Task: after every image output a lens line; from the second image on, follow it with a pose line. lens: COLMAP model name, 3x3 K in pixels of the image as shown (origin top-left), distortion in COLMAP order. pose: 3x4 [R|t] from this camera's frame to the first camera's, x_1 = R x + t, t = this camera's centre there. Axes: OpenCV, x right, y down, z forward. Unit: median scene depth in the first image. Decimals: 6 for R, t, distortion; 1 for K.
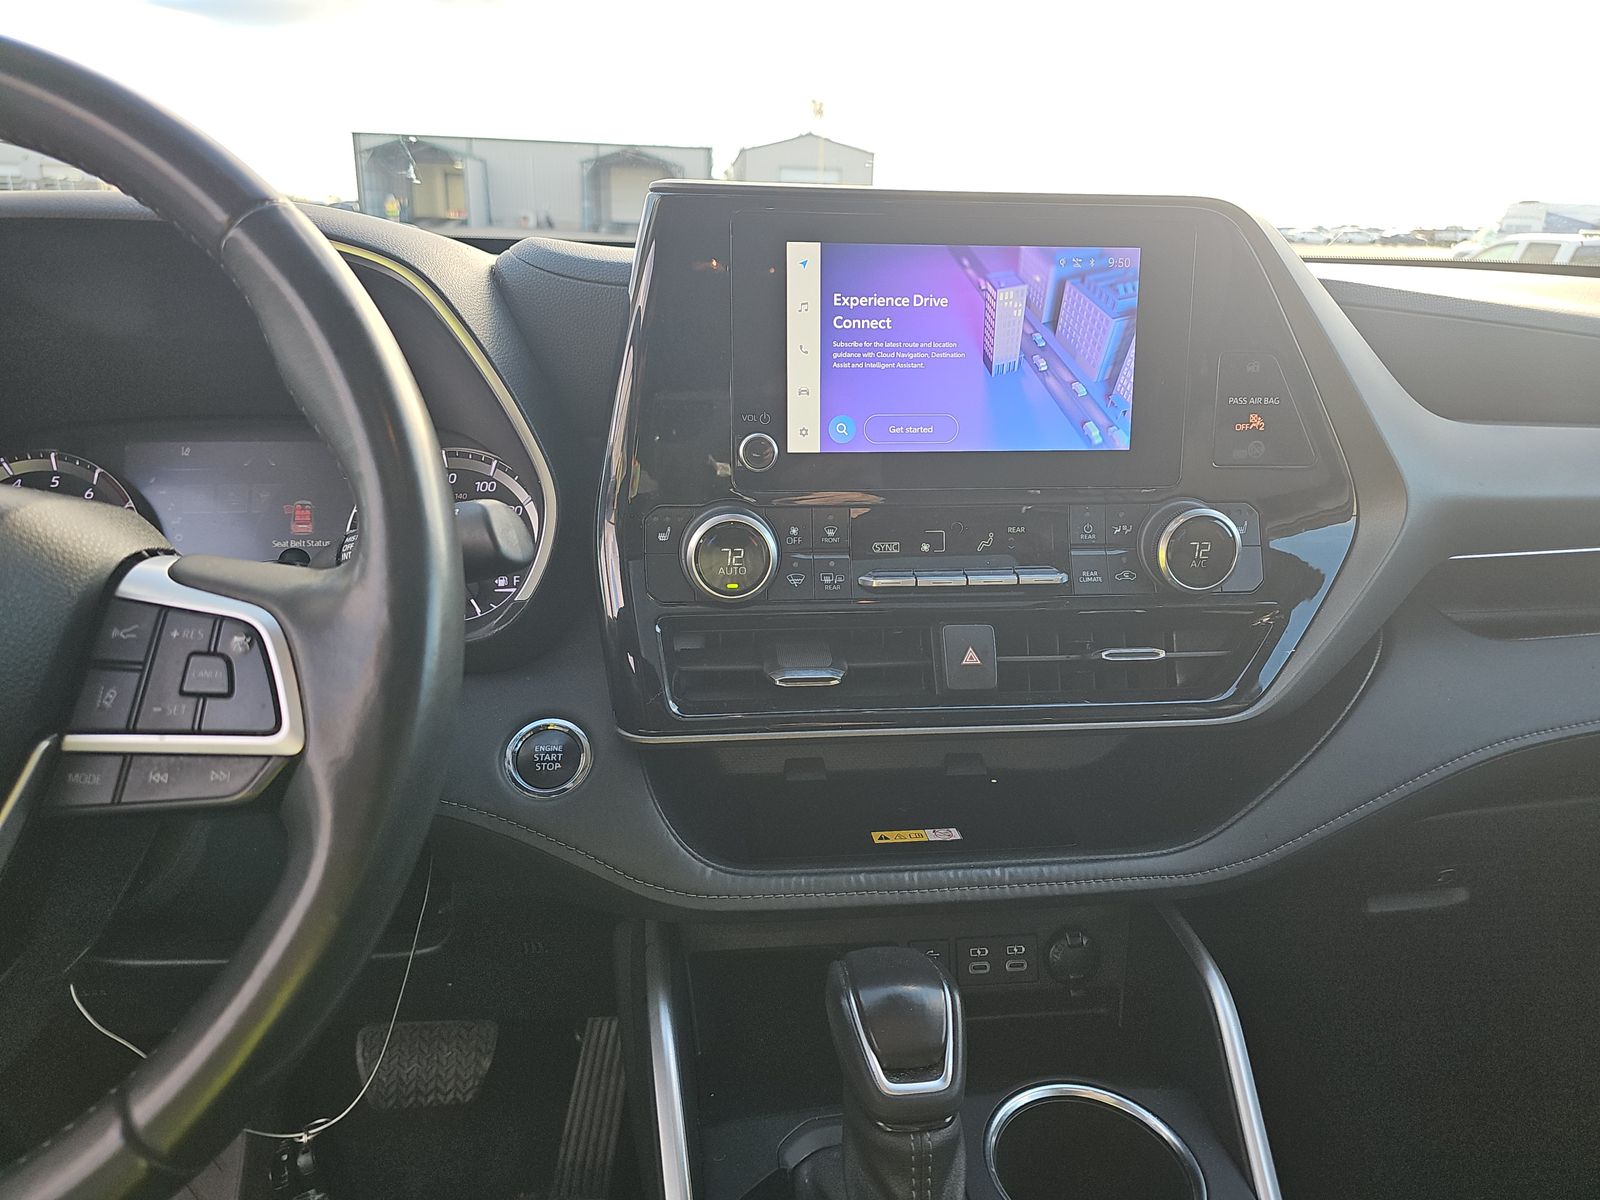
lens RADIAL K [[1046.2, 0, 801.3], [0, 1046.2, 629.4], [0, 0, 1]] dist [0.062059, -0.080522]
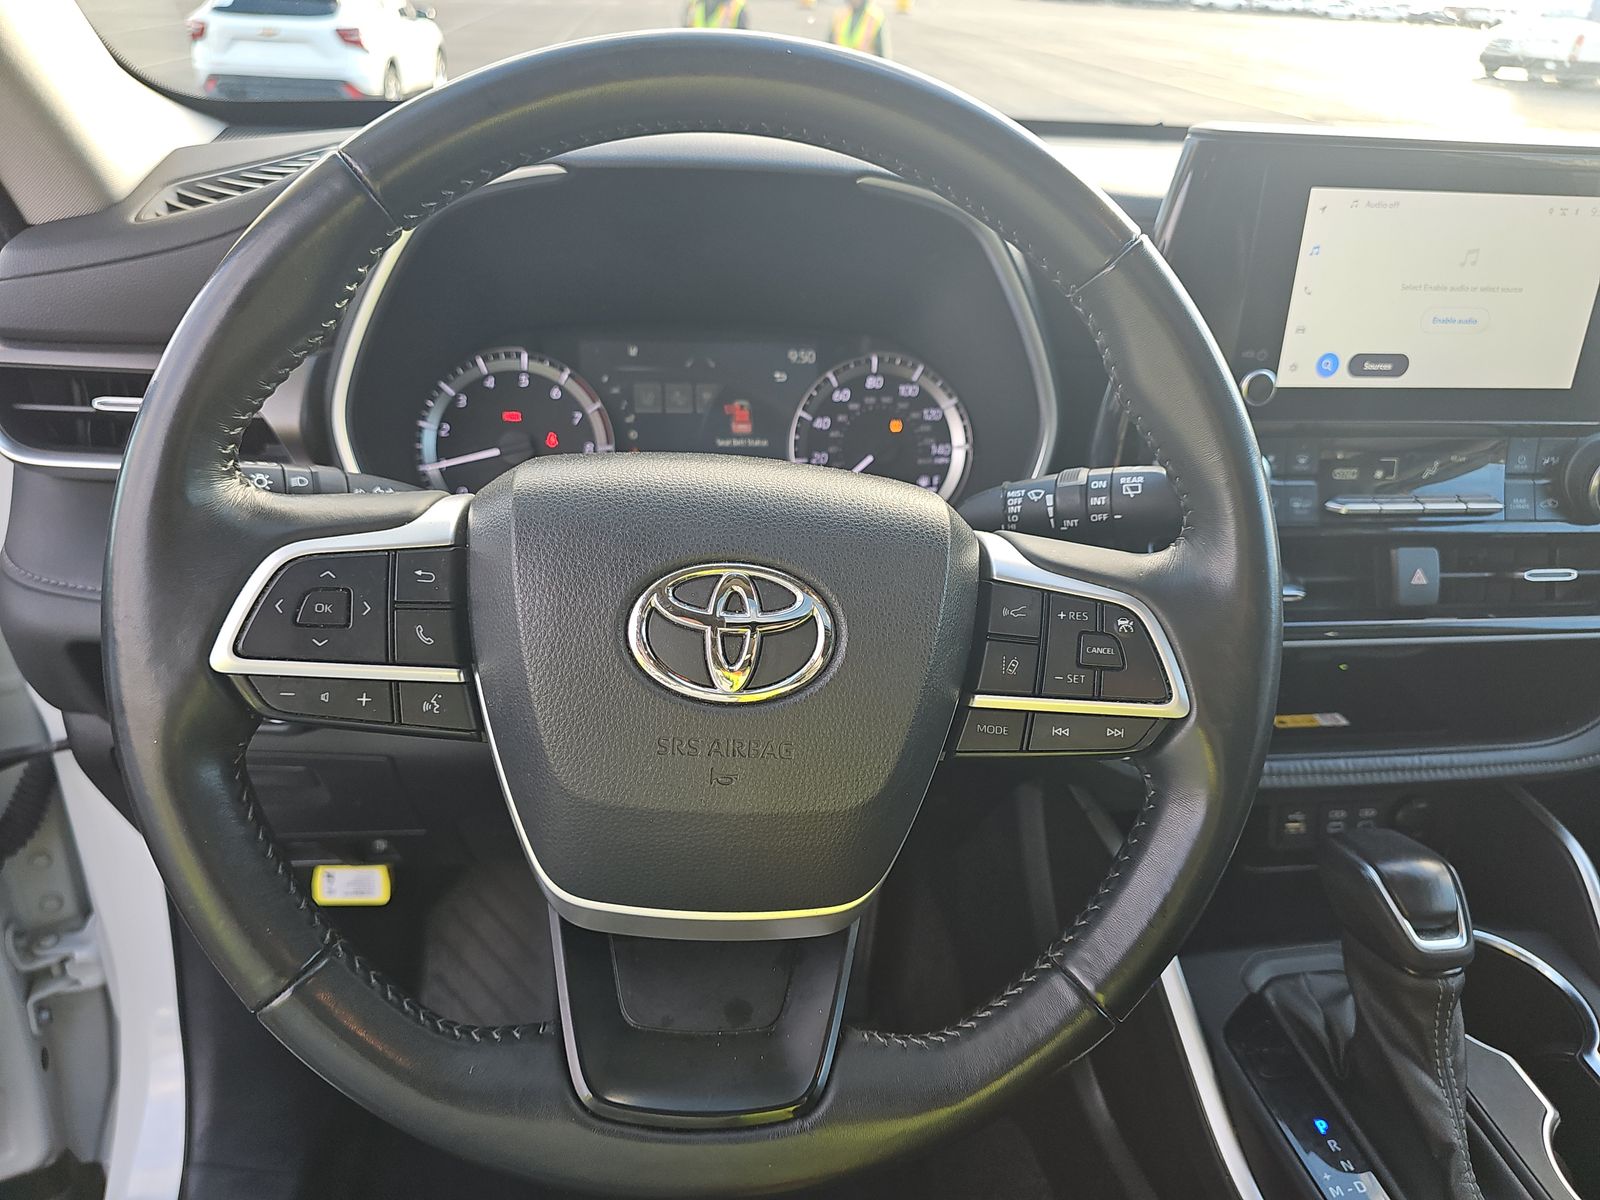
lens RADIAL K [[1046.2, 0, 801.3], [0, 1046.2, 629.4], [0, 0, 1]] dist [0.062059, -0.080522]
pose [[0.999521, 0.018735, 0.024621, -0.527542], [-0.023009, 0.982137, 0.186757, -0.115088], [-0.020682, -0.187234, 0.982098, -0.113729]]
